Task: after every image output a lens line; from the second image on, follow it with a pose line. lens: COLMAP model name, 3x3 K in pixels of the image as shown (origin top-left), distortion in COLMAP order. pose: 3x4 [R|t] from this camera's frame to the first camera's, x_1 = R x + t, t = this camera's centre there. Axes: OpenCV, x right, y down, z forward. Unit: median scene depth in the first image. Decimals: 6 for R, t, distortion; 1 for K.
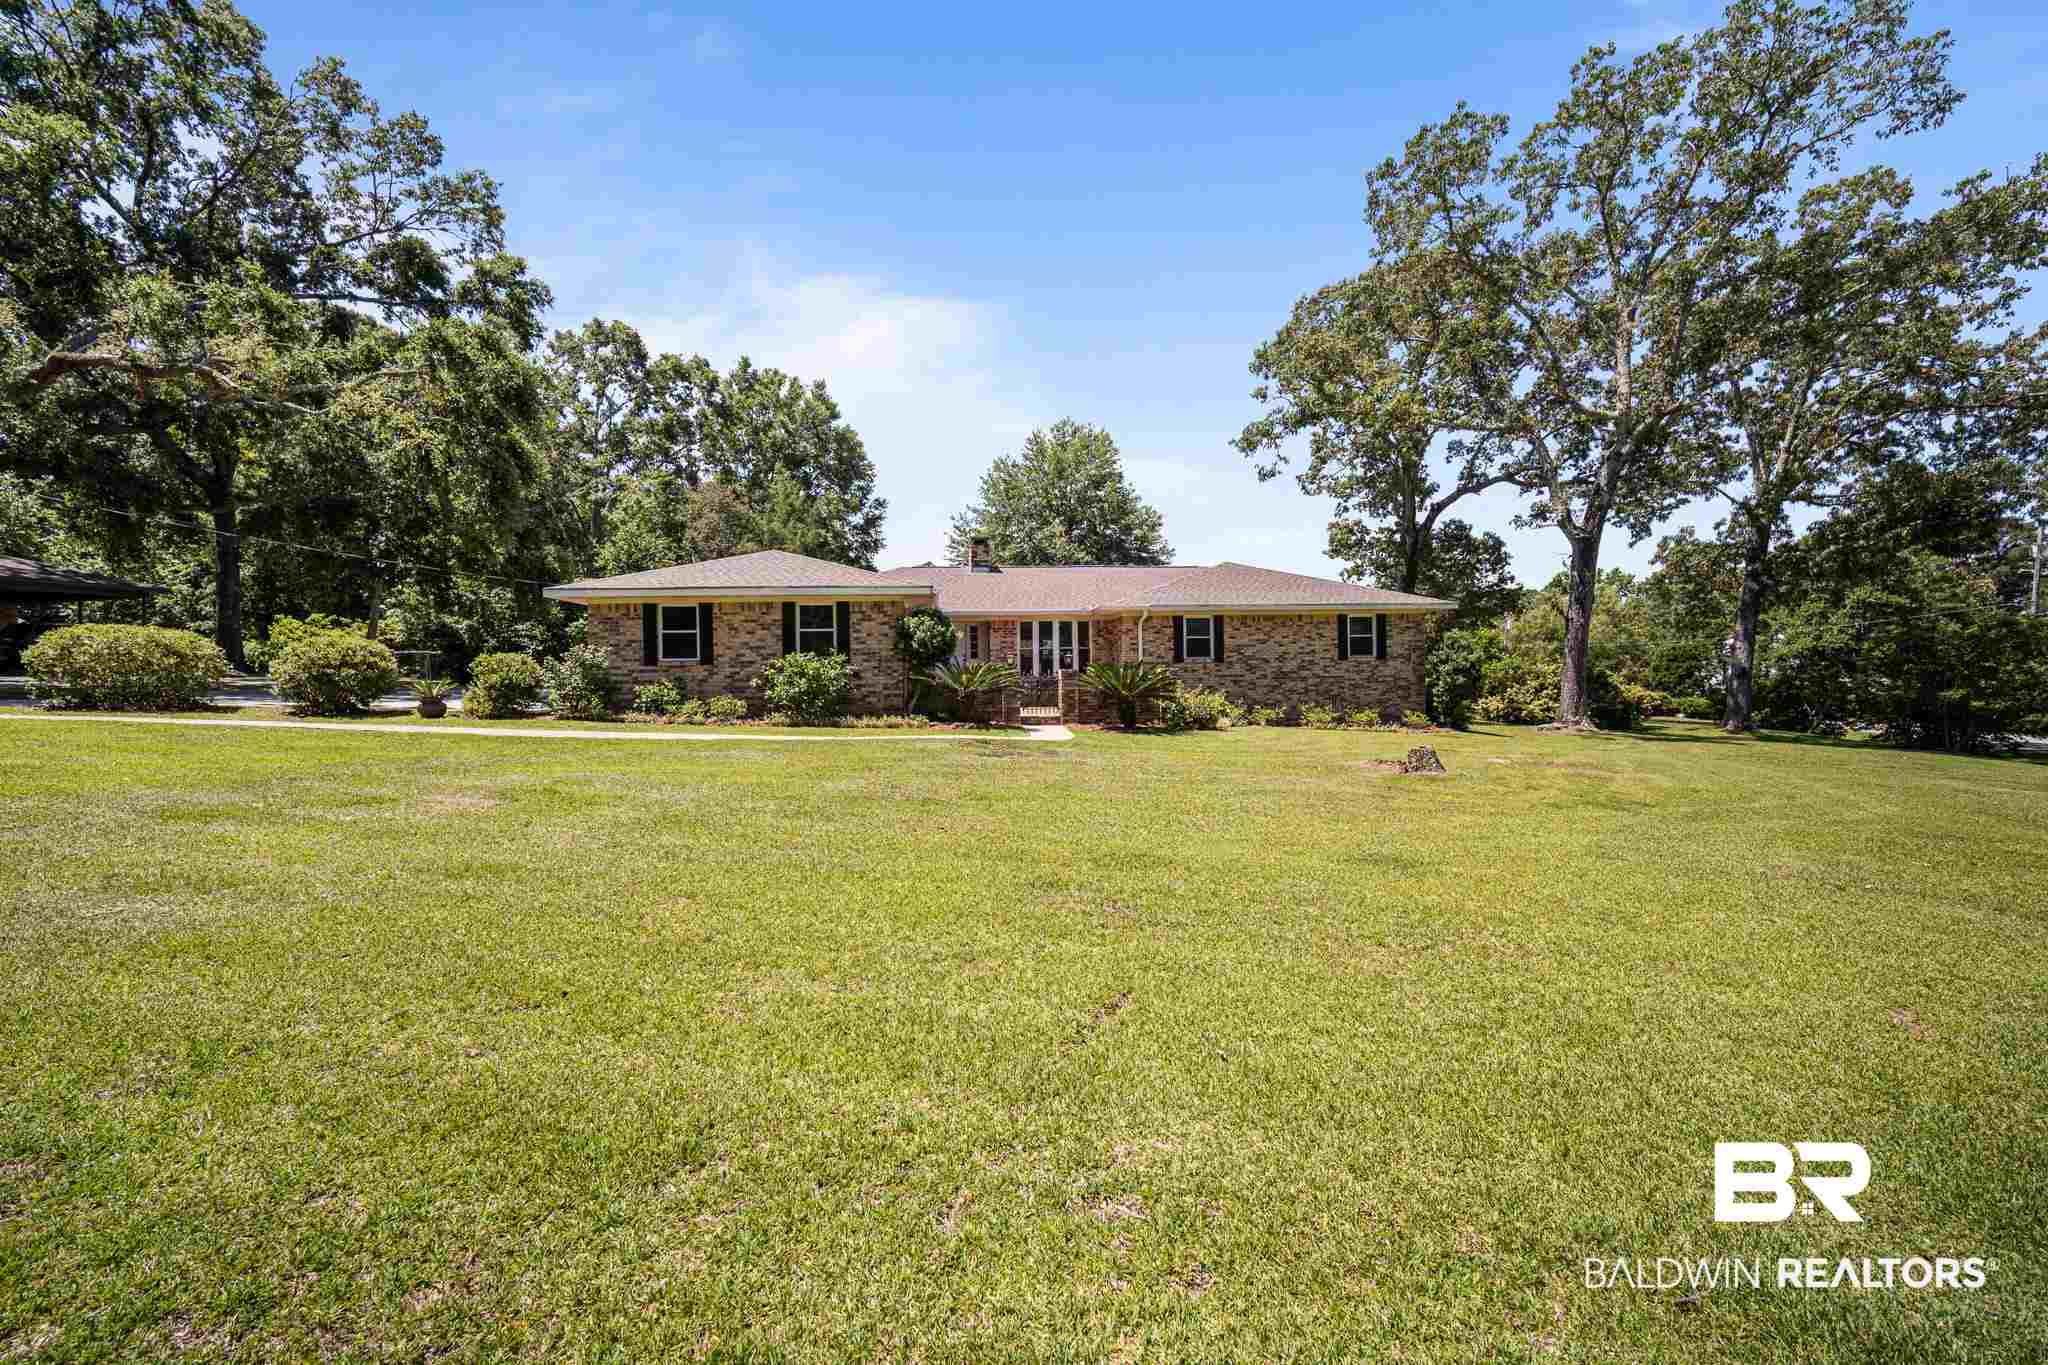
lens RADIAL K [[894.6, 0, 1029.1], [0, 894.6, 681.9], [0, 0, 1]] dist [-0.001259, -0.000059]
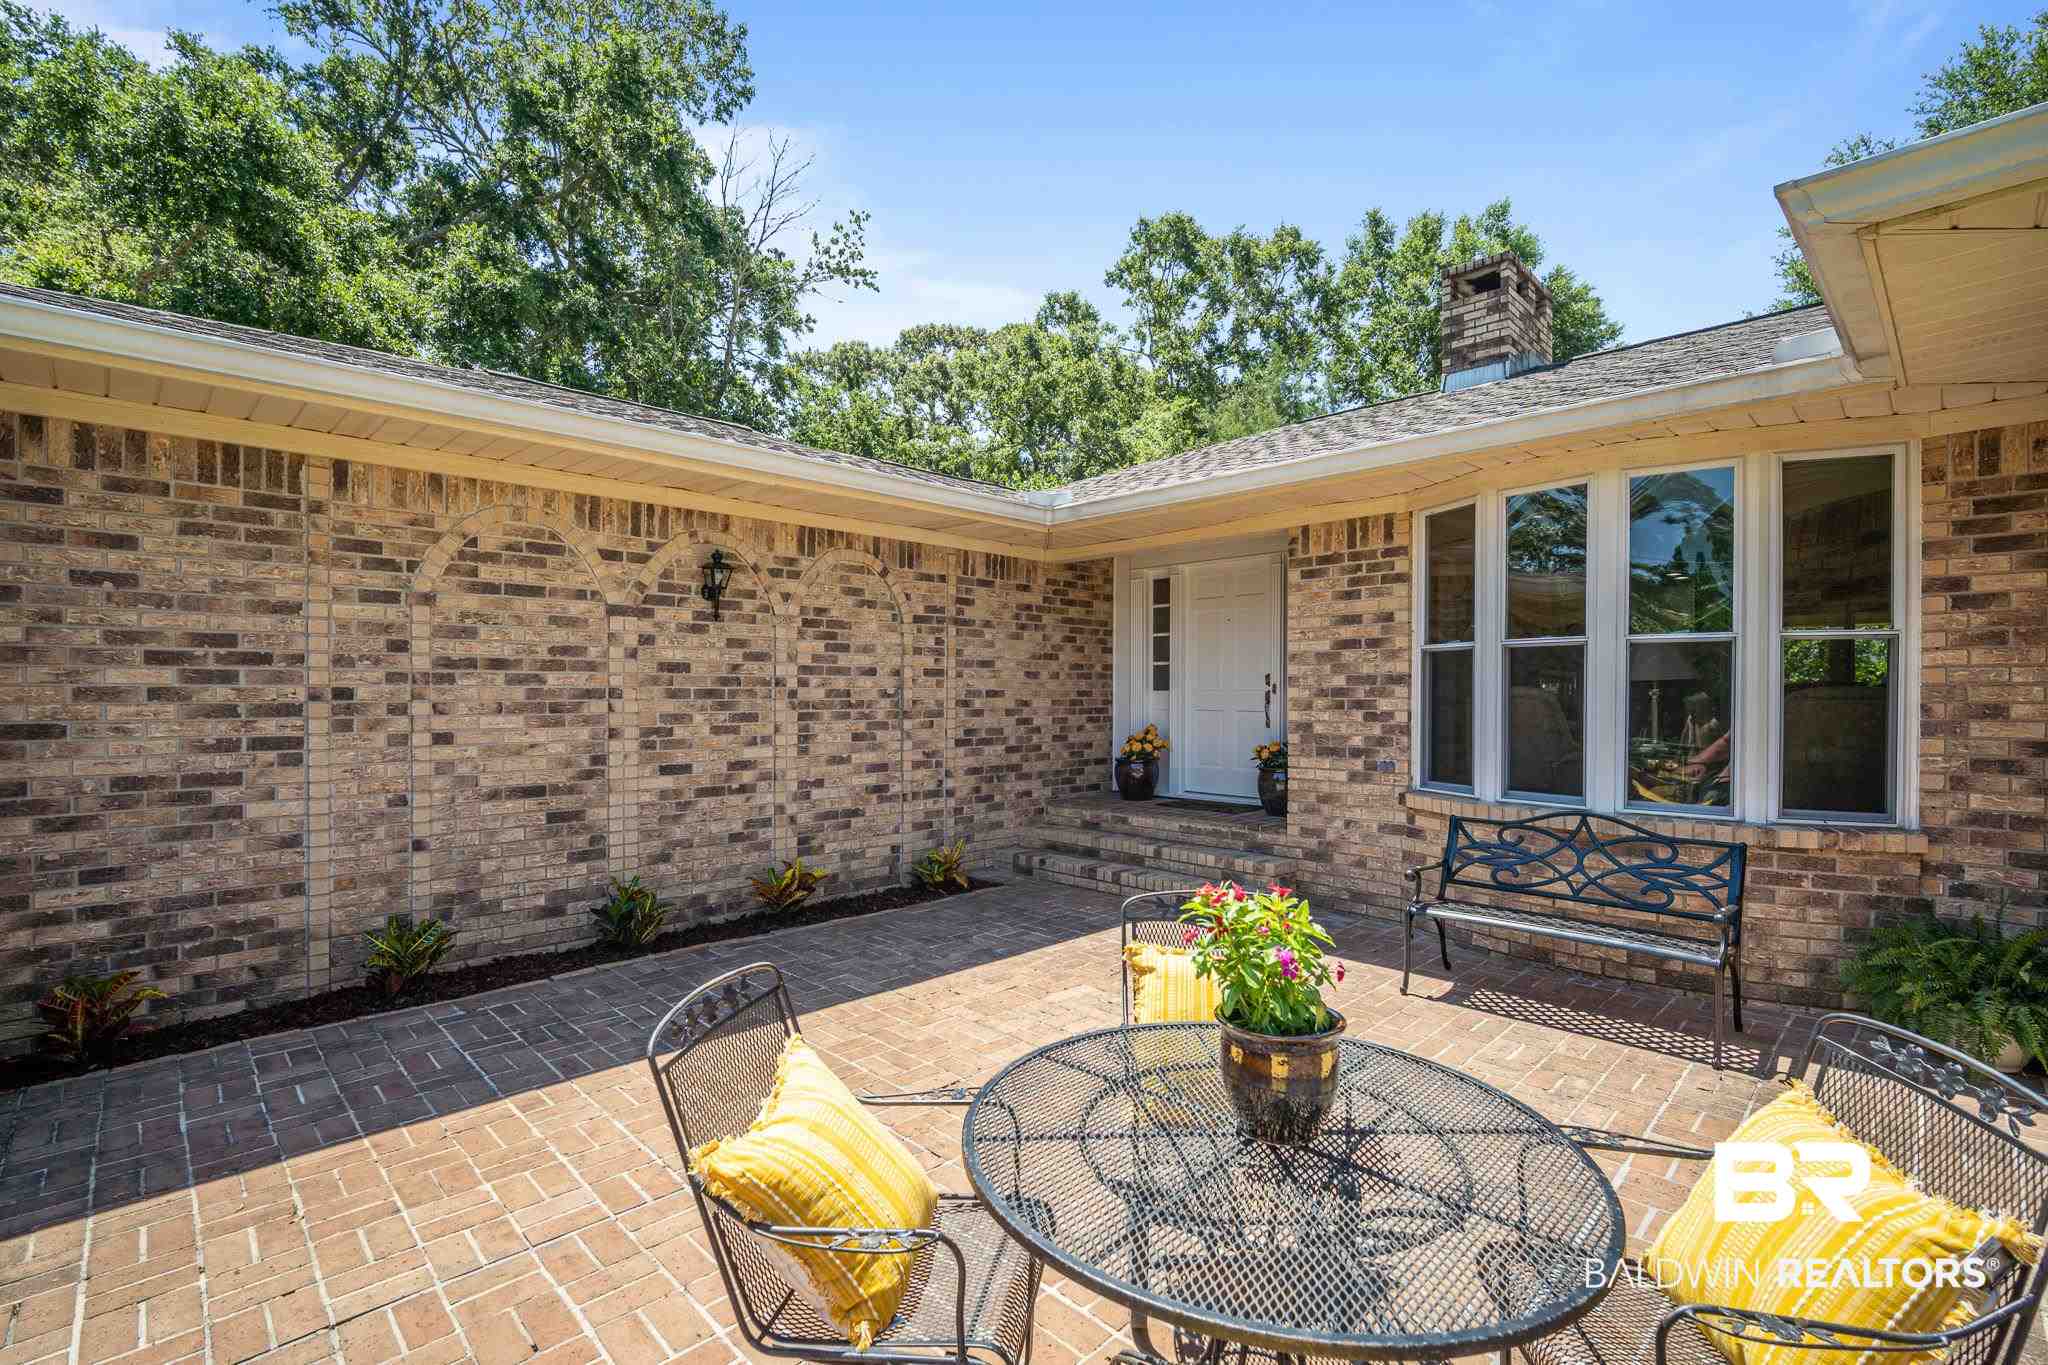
lens RADIAL K [[920.2, 0, 1020.0], [0, 920.2, 691.6], [0, 0, 1]] dist [0.000124, 0.000005]
pose [[0.636630, 0.012908, -0.771061, 0.092862], [-0.011727, 0.999906, 0.007056, -0.027500], [0.771080, 0.004550, 0.636722, 0.788388]]
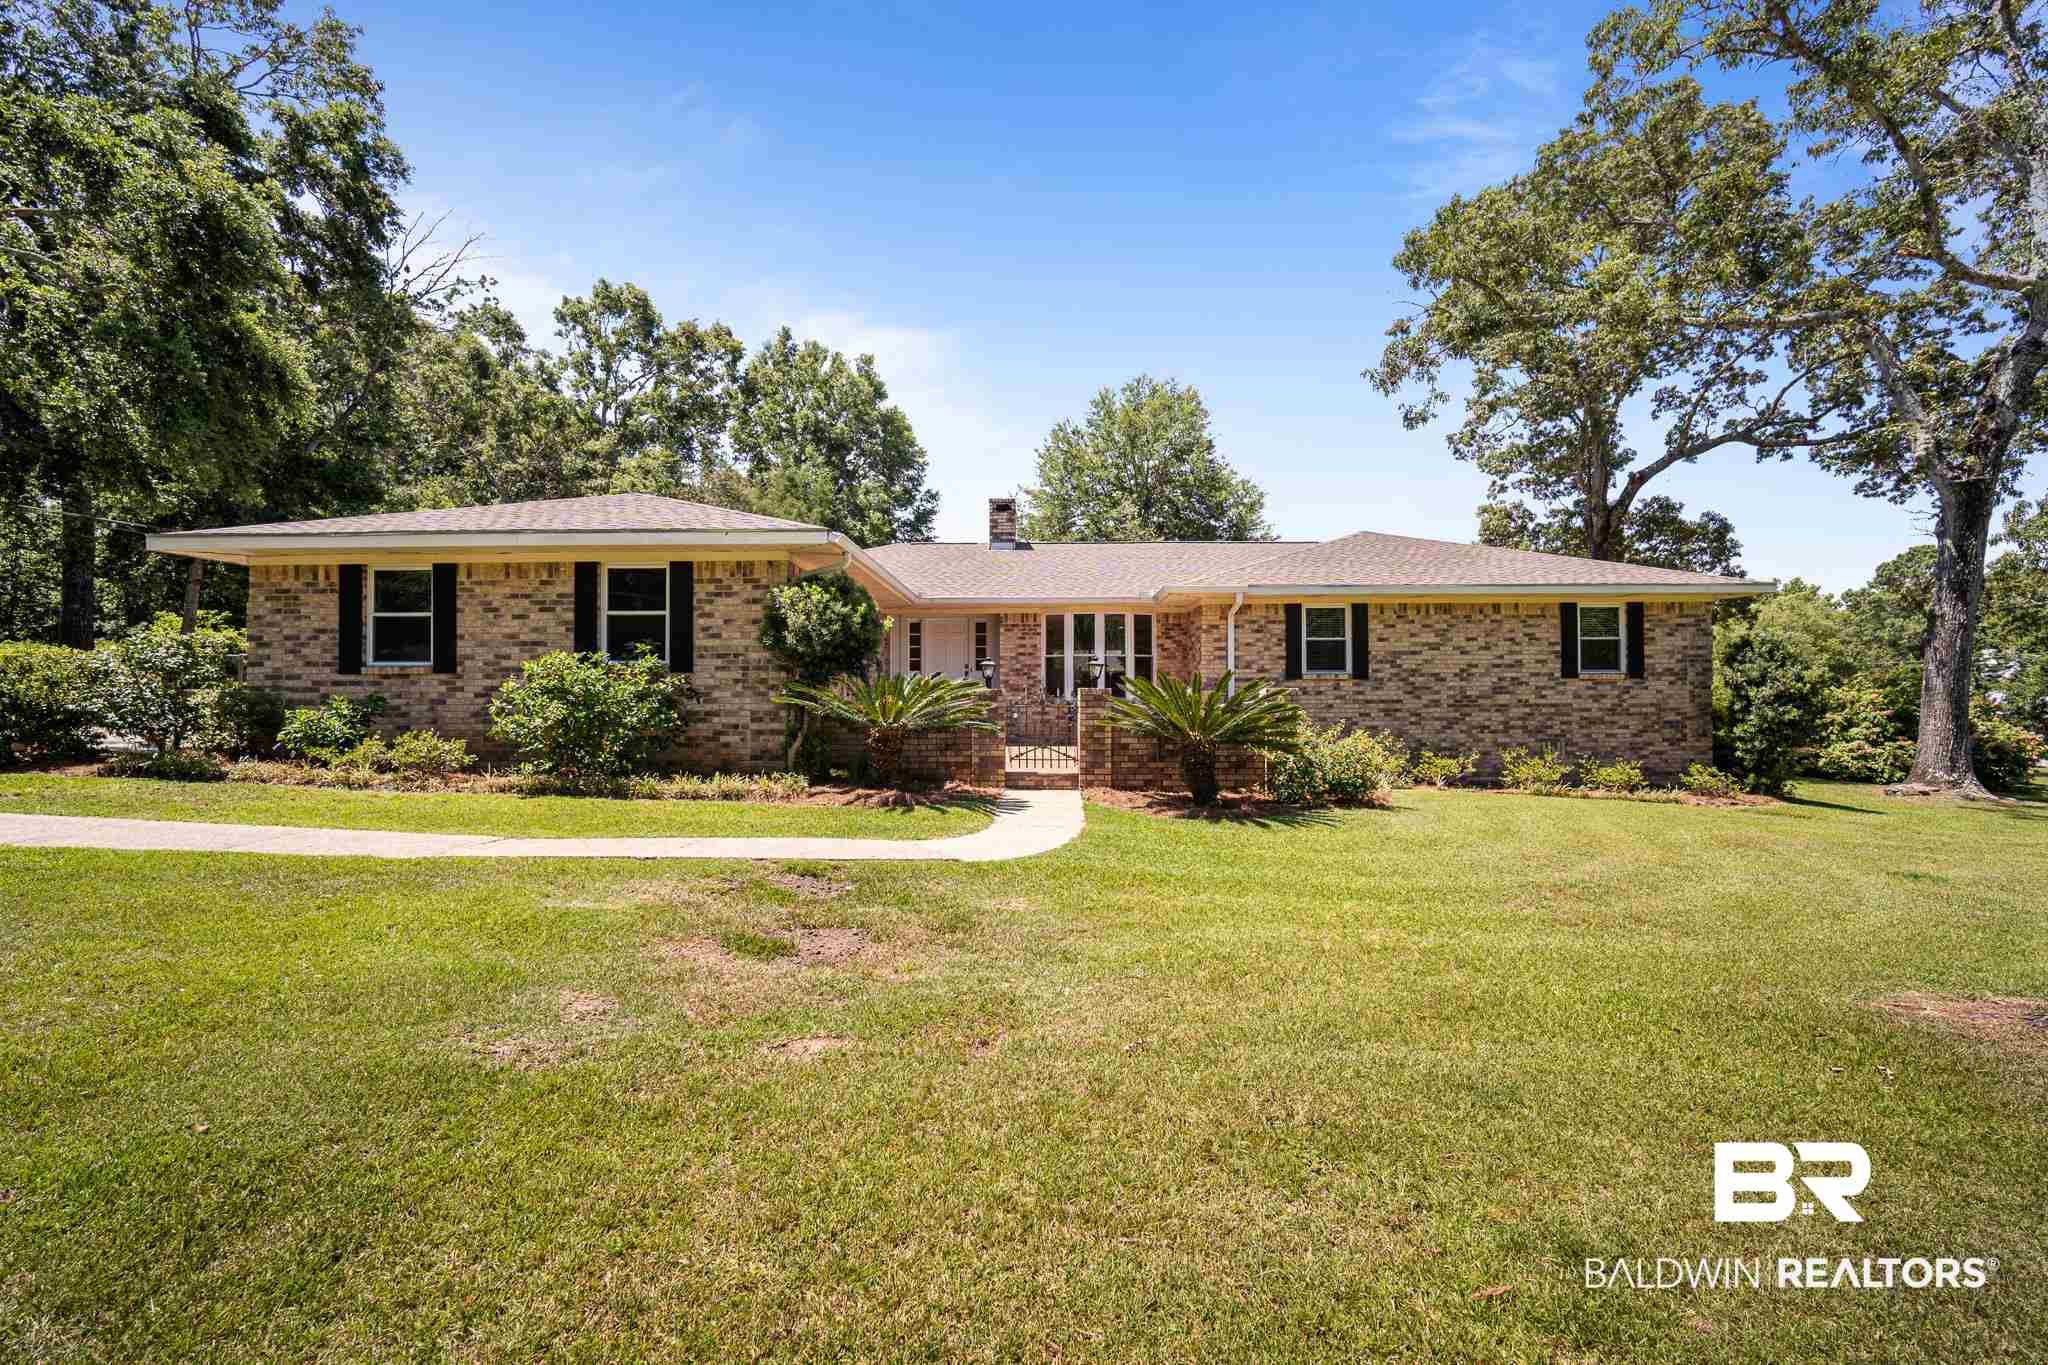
lens RADIAL K [[894.6, 0, 1029.1], [0, 894.6, 681.9], [0, 0, 1]] dist [-0.001259, -0.000059]
pose [[0.994411, 0.009802, -0.105118, 0.046812], [-0.011991, 0.999724, -0.020209, -0.004764], [0.104891, 0.021357, 0.994254, 0.340728]]
